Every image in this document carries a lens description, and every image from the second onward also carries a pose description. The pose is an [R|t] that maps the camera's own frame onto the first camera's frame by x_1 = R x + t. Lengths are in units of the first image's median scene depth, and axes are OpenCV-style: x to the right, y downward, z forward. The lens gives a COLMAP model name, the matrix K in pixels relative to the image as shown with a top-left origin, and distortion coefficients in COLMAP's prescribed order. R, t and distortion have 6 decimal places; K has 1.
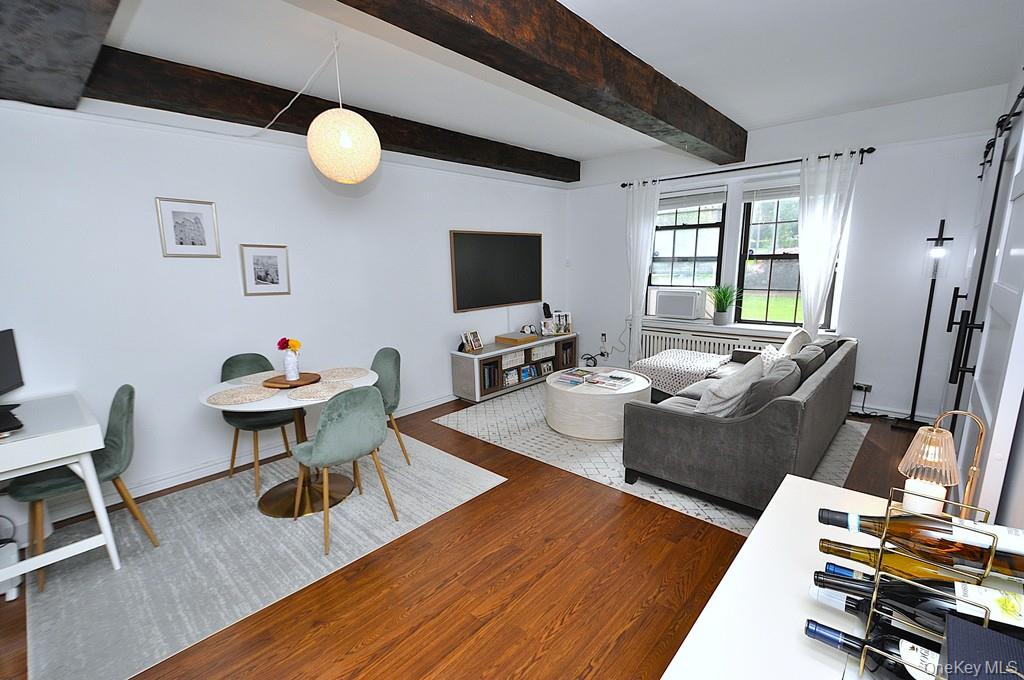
lens RADIAL K [[443.9, 0, 506.8], [0, 443.9, 350.4], [0, 0, 1]] dist [-0.000182, -0.000705]
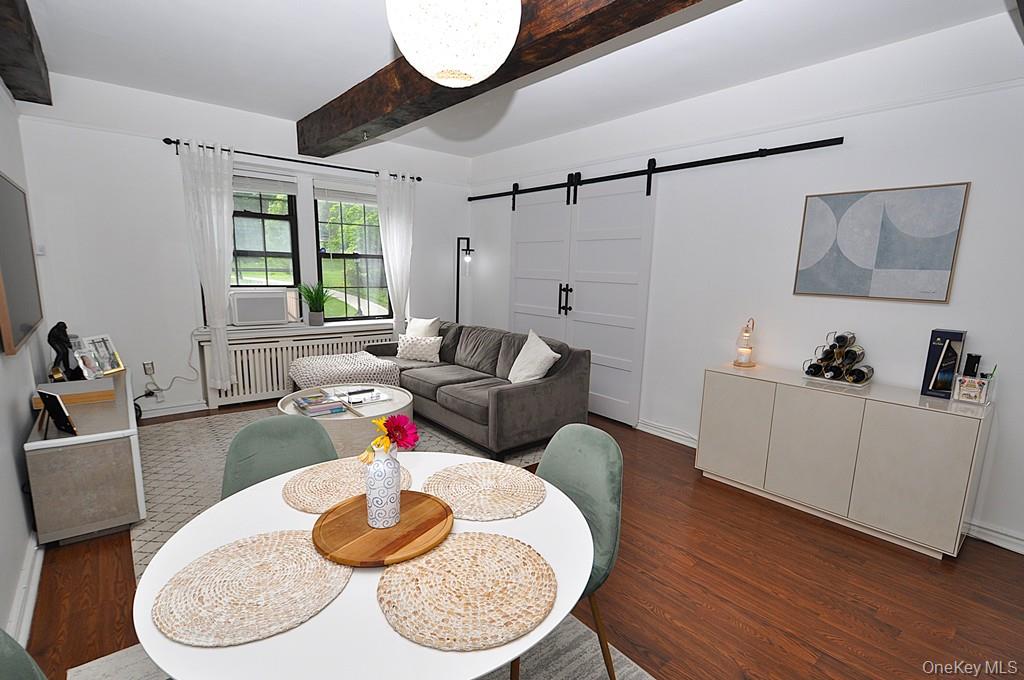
lens RADIAL K [[483.7, 0, 508.5], [0, 483.7, 351.4], [0, 0, 1]] dist [-0.001330, -0.000882]
pose [[0.137003, -0.148082, 0.979440, -0.490096], [0.164974, 0.978365, 0.124843, -0.066385], [-0.976736, 0.144479, 0.158469, 0.457552]]
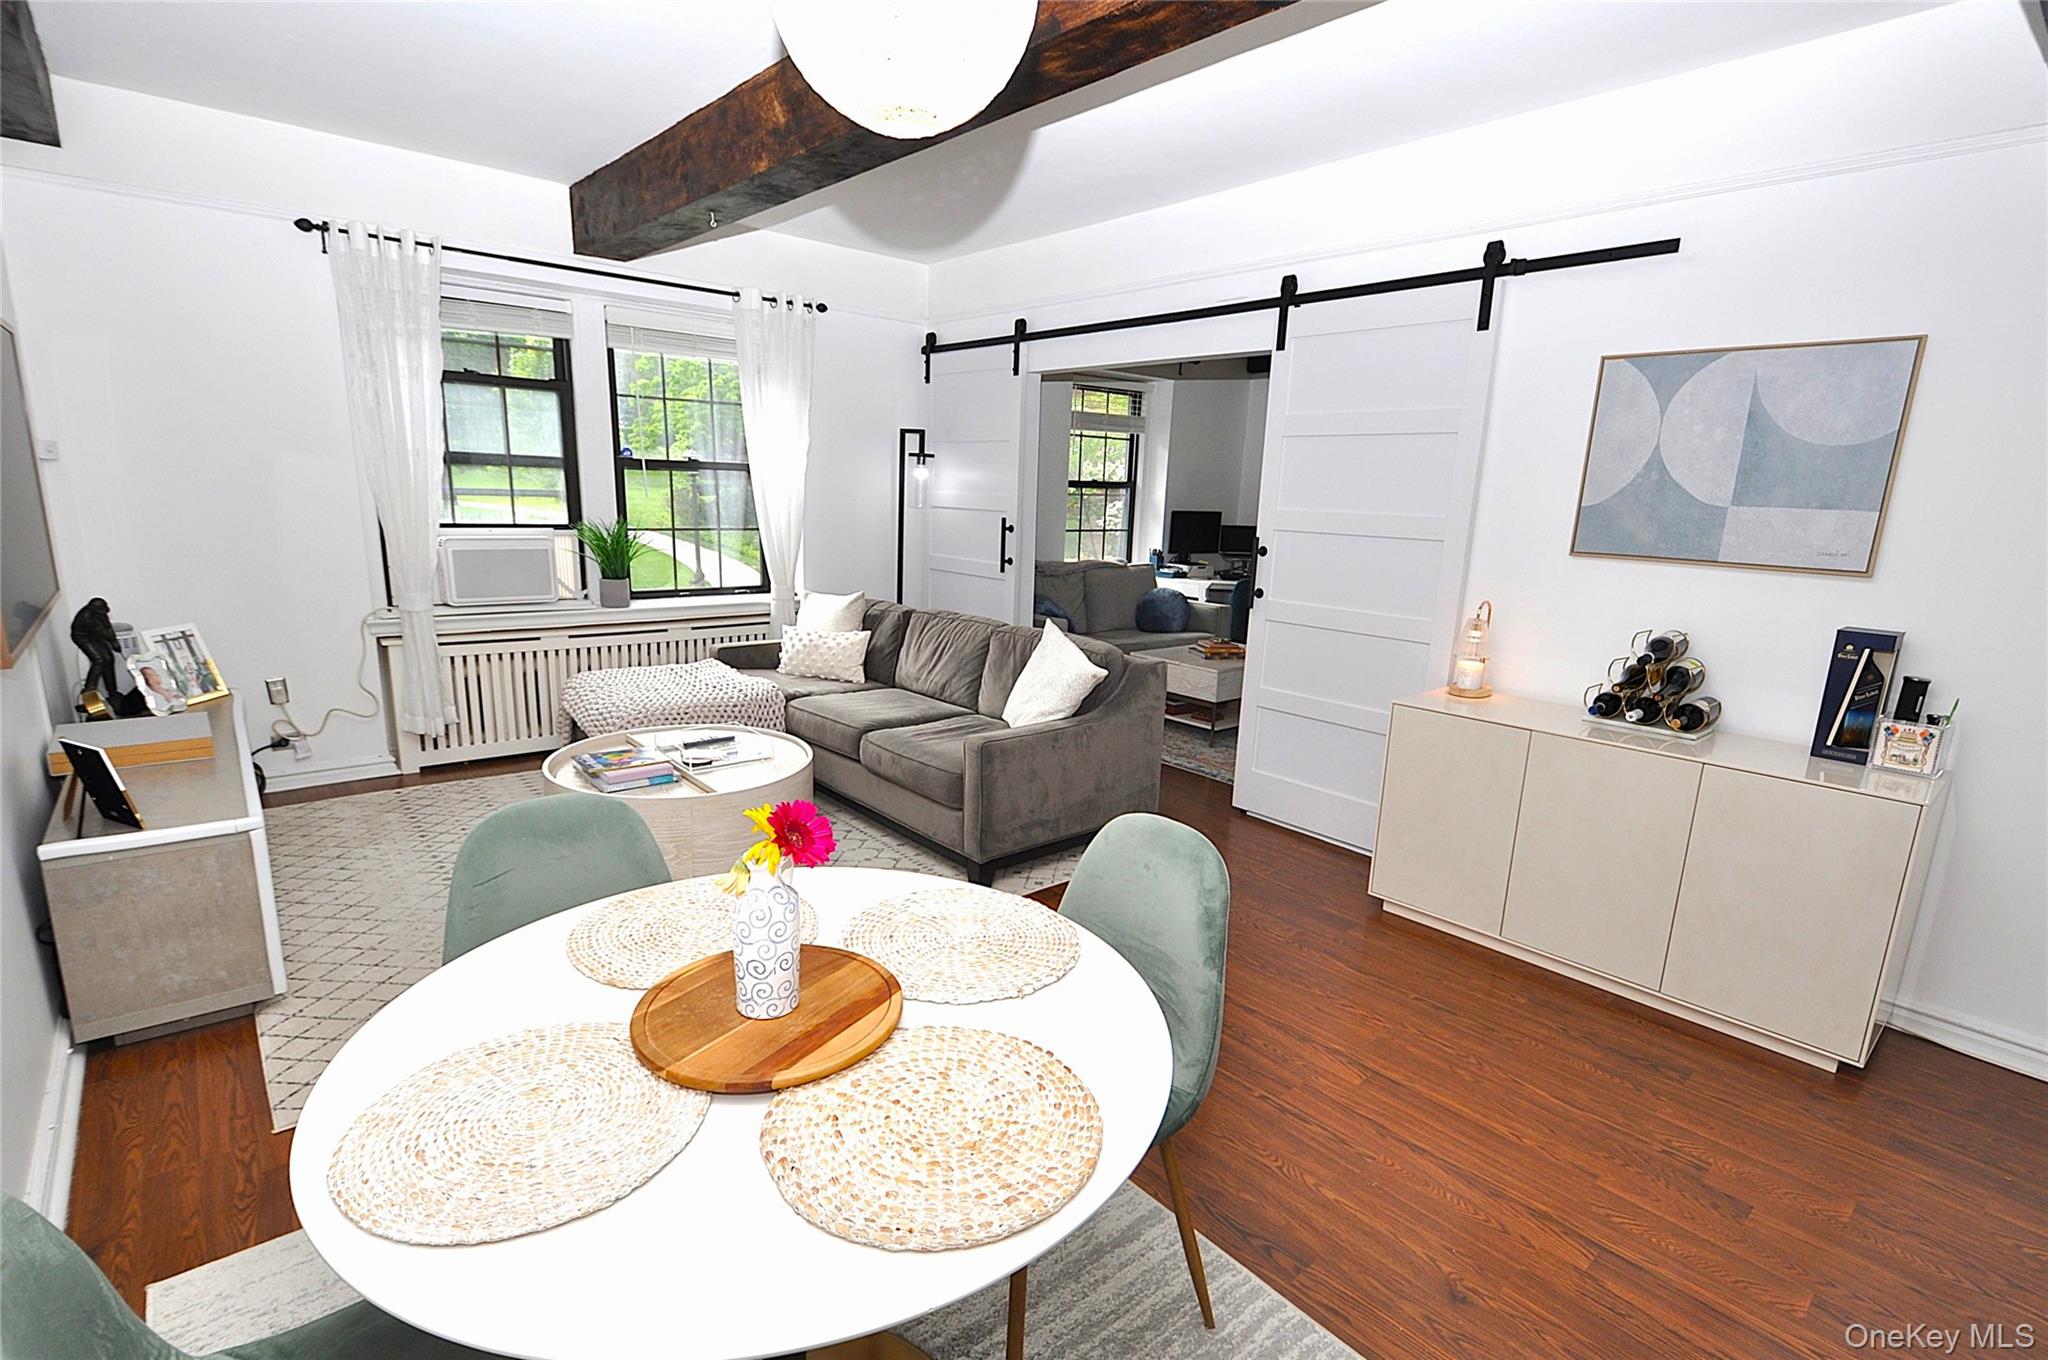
lens RADIAL K [[971.7, 0, 1015.2], [0, 971.7, 701.3], [0, 0, 1]] dist [-0.001393, -0.000506]
pose [[0.122632, -0.192646, 0.973575, -0.495707], [0.156612, 0.972445, 0.172696, -0.072949], [-0.980017, 0.131295, 0.149423, 0.458690]]
